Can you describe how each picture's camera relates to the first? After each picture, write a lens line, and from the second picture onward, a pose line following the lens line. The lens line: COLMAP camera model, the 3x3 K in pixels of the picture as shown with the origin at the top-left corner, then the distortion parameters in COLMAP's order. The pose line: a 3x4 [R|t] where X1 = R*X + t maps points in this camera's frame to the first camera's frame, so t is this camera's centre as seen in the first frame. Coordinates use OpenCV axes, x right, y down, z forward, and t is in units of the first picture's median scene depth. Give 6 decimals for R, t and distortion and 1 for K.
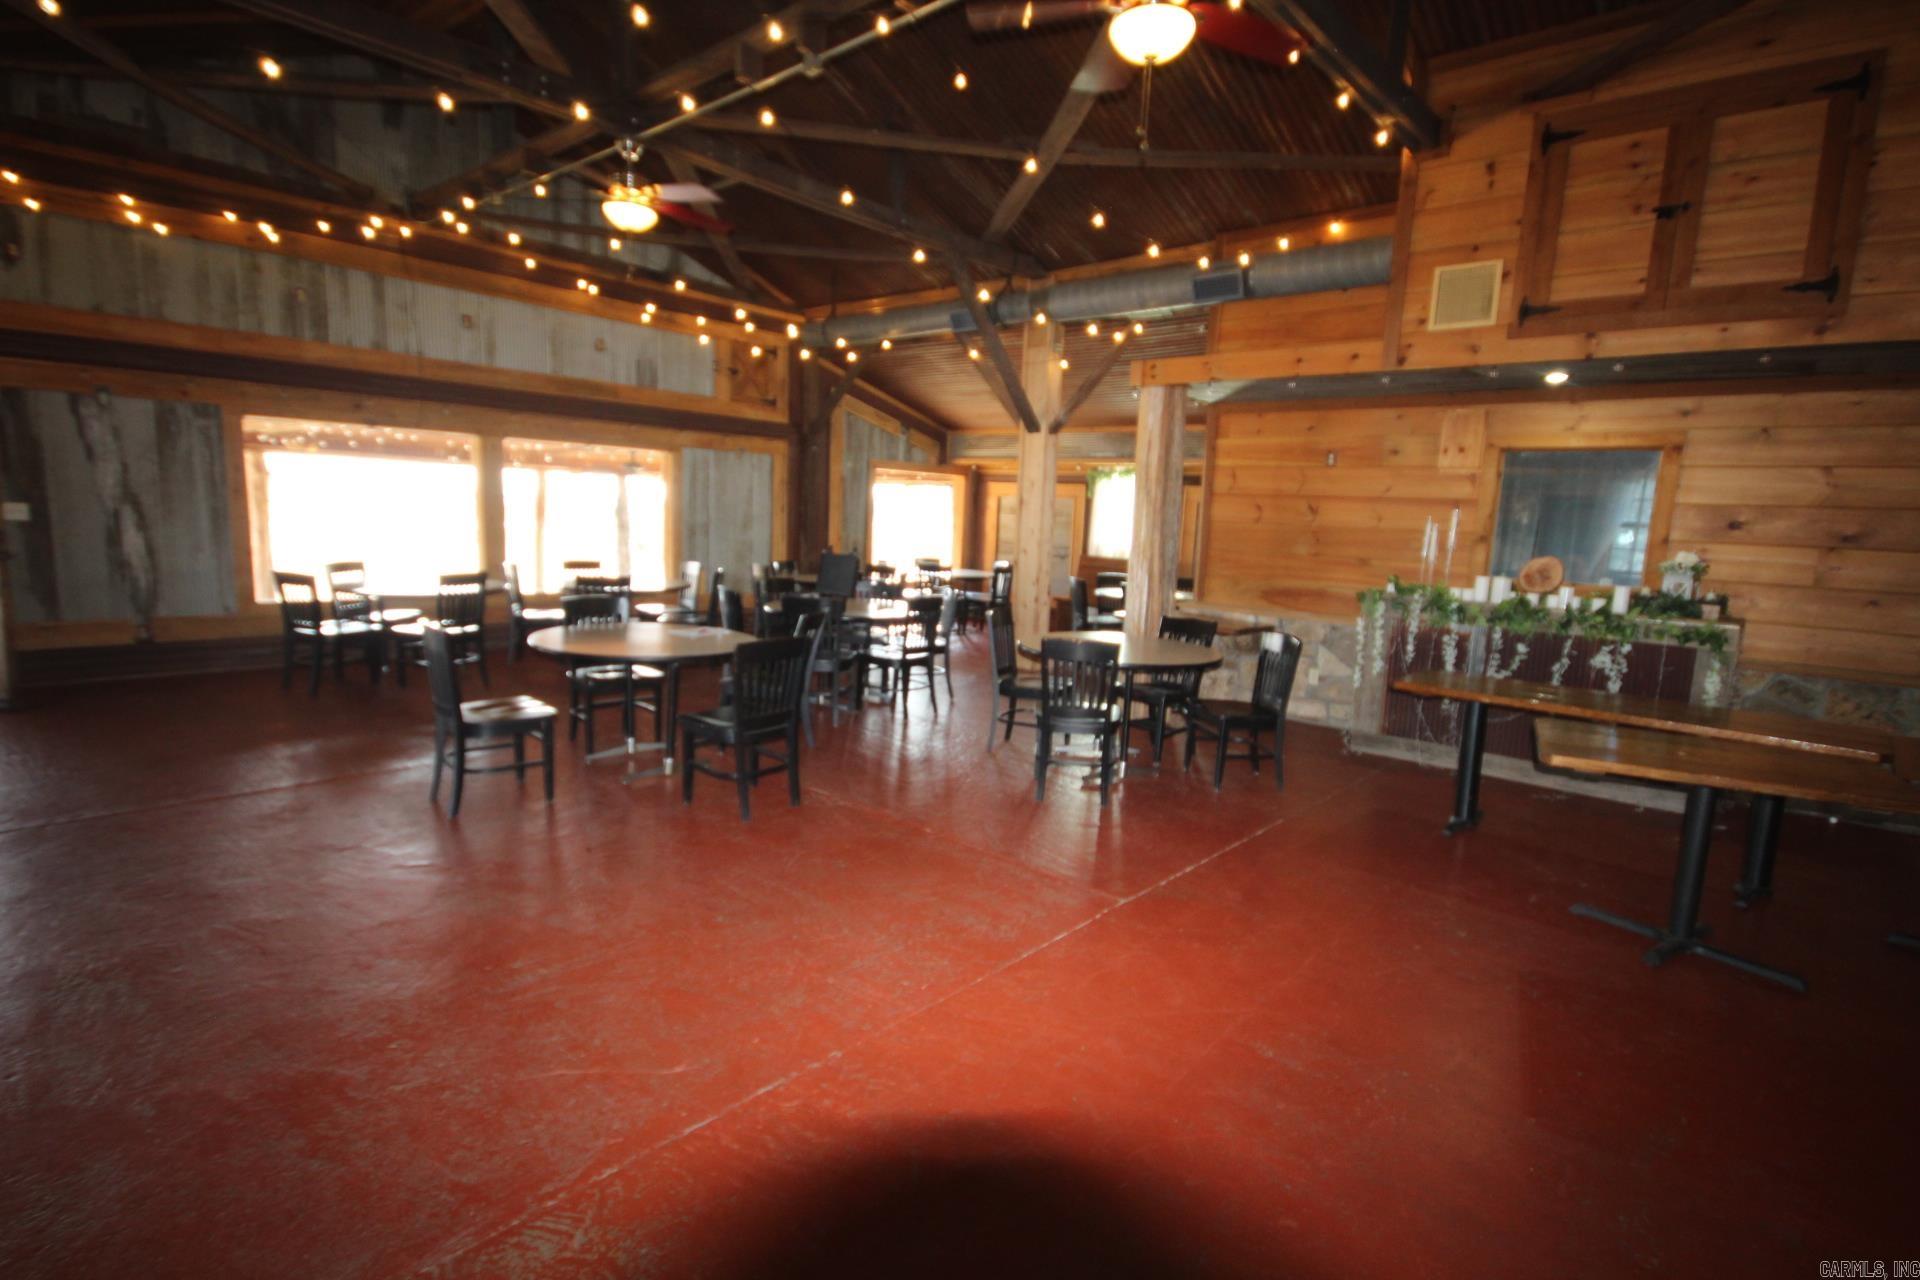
lens RADIAL K [[932.6, 0, 1002.0], [0, 932.6, 655.5], [0, 0, 1]] dist [0.006570, -0.001066]
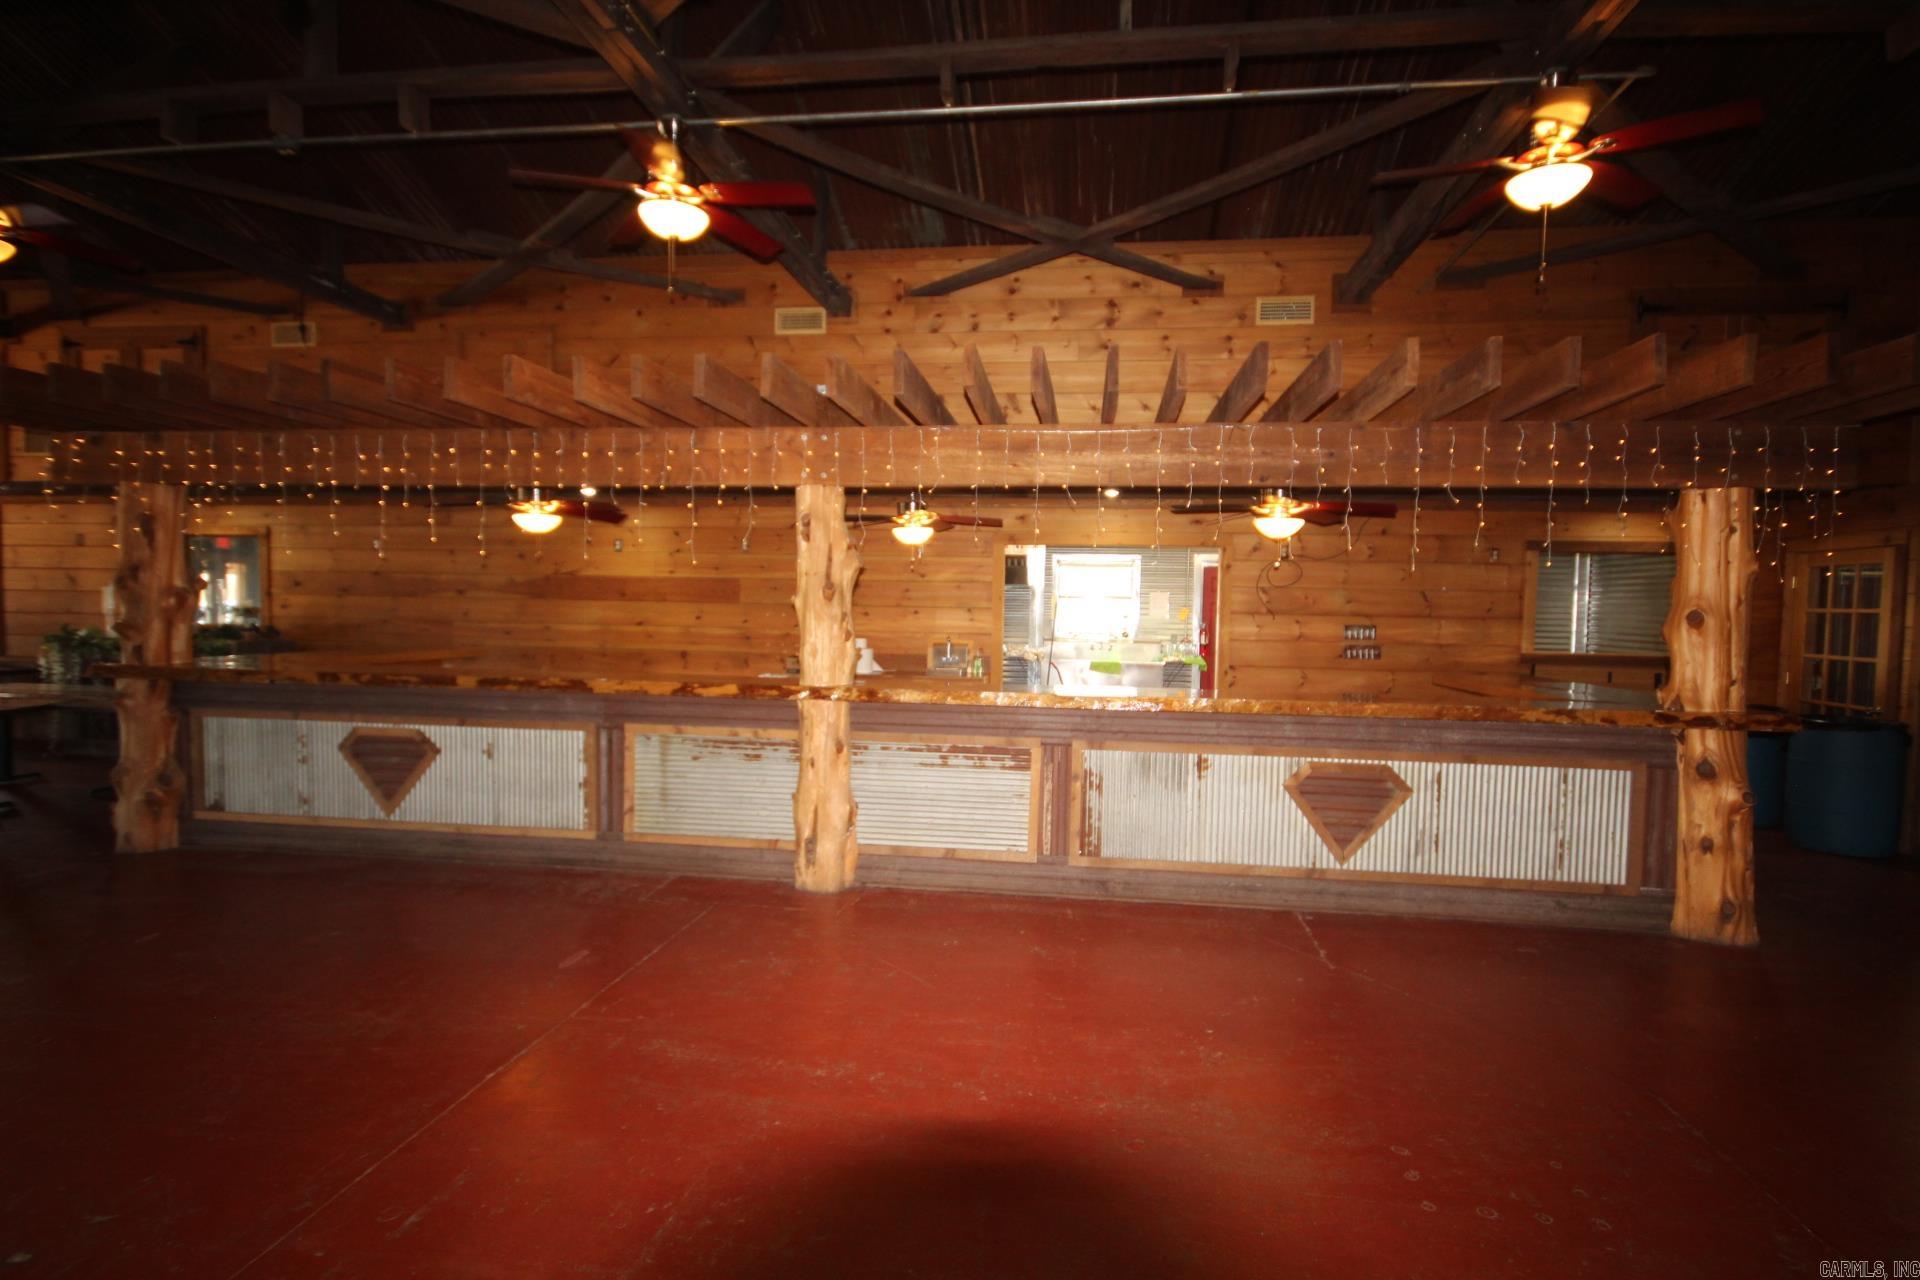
lens RADIAL K [[932.6, 0, 963.6], [0, 932.6, 643.5], [0, 0, 1]] dist [0.006570, -0.001066]
pose [[0.835258, -0.050241, 0.547557, 0.553248], [0.101963, 0.992698, -0.064452, 0.122553], [-0.540321, 0.109665, 0.834282, -0.637896]]
